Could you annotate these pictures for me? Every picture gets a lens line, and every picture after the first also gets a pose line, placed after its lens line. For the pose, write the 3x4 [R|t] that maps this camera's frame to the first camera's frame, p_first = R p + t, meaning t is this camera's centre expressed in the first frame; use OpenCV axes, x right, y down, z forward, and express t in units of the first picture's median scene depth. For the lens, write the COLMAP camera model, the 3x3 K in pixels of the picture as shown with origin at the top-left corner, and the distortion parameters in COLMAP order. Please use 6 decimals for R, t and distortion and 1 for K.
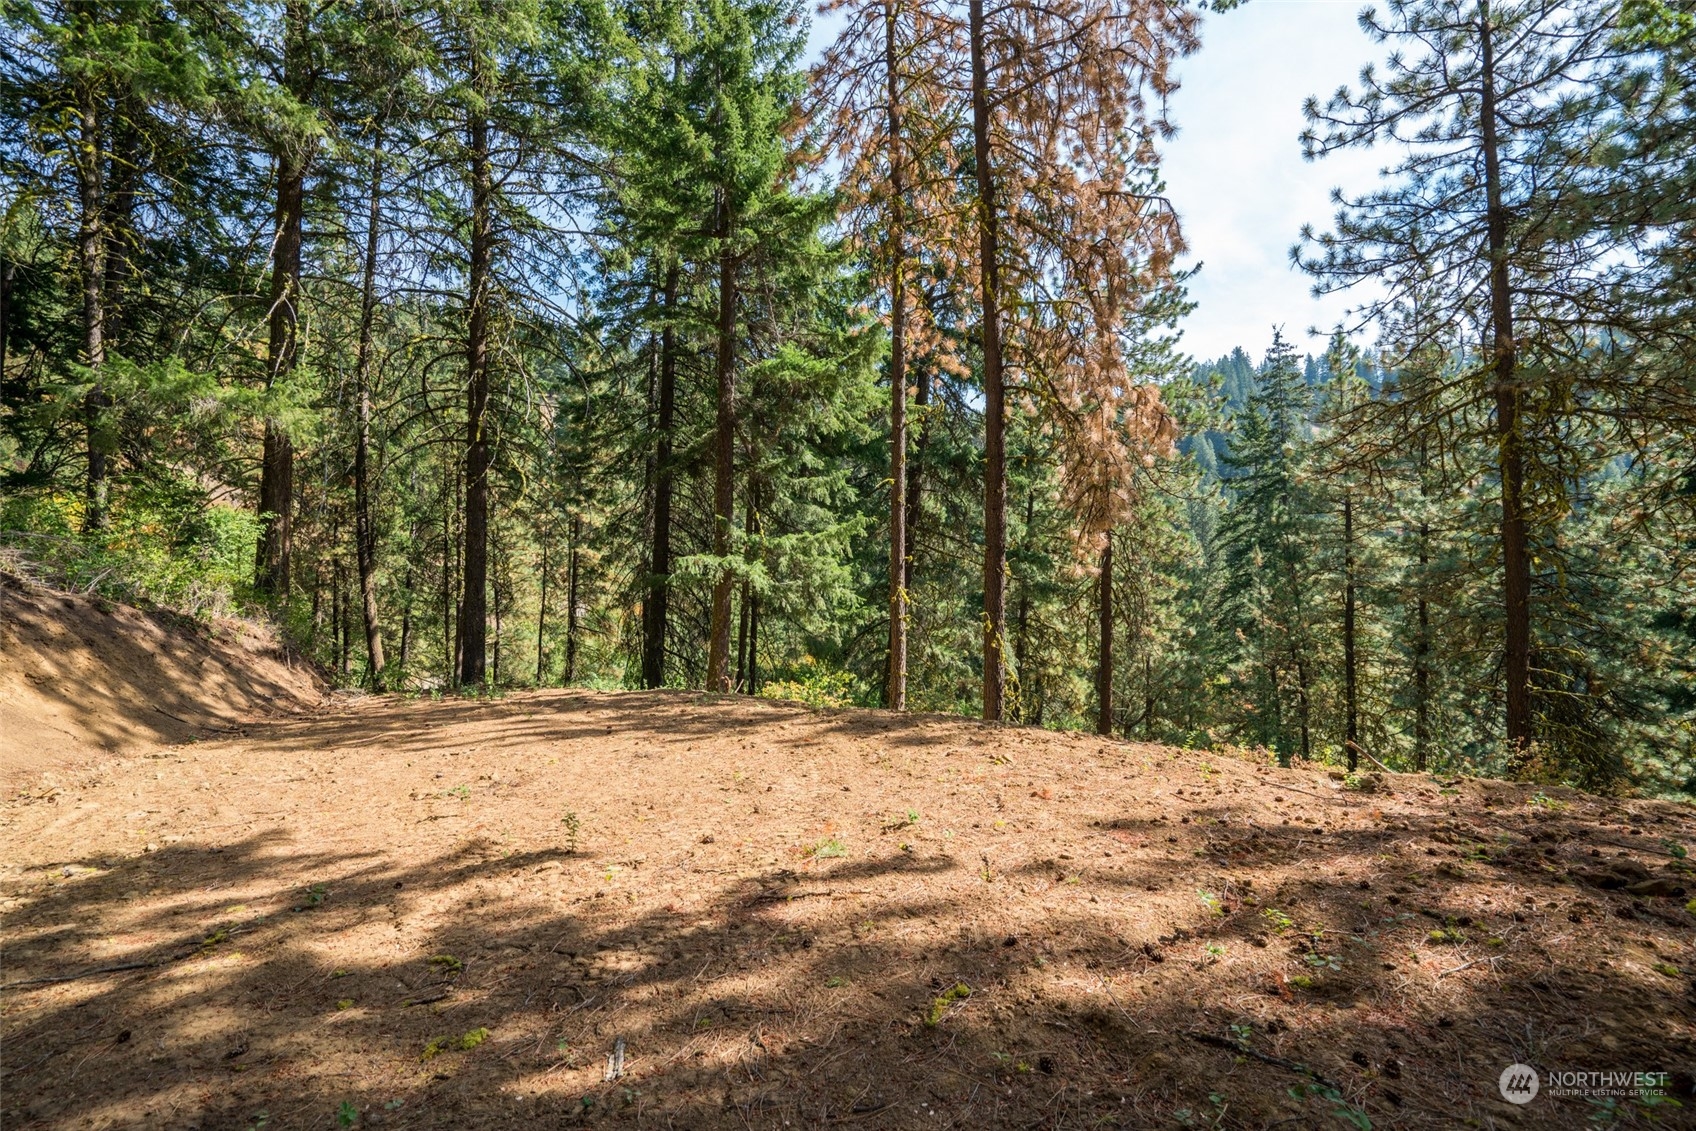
lens RADIAL K [[767.3, 0, 848.0], [0, 767.3, 565.5], [0, 0, 1]] dist [-0.000333, -0.000101]
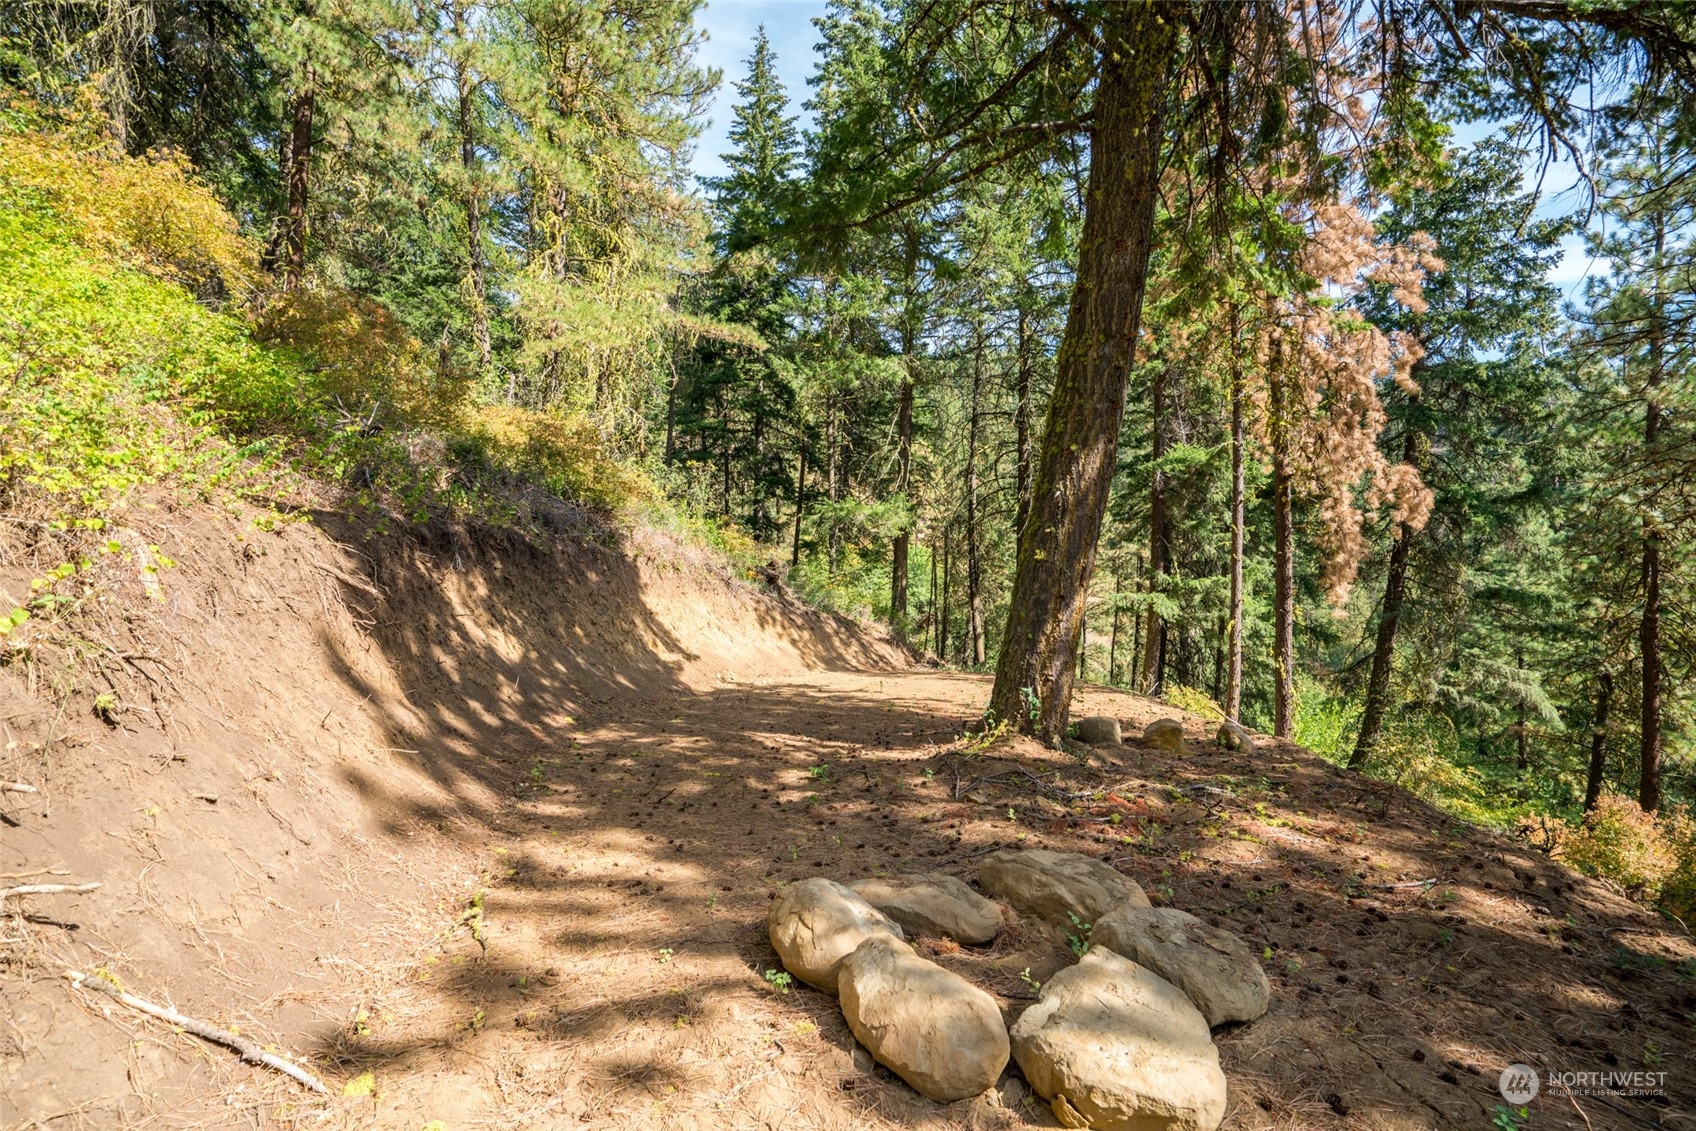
lens RADIAL K [[767.3, 0, 848.0], [0, 767.3, 565.5], [0, 0, 1]] dist [-0.000333, -0.000101]
pose [[0.662944, -0.012248, -0.748569, 0.817683], [-0.011588, 0.999579, -0.026617, -0.031052], [0.748579, 0.026321, 0.662523, -0.477009]]
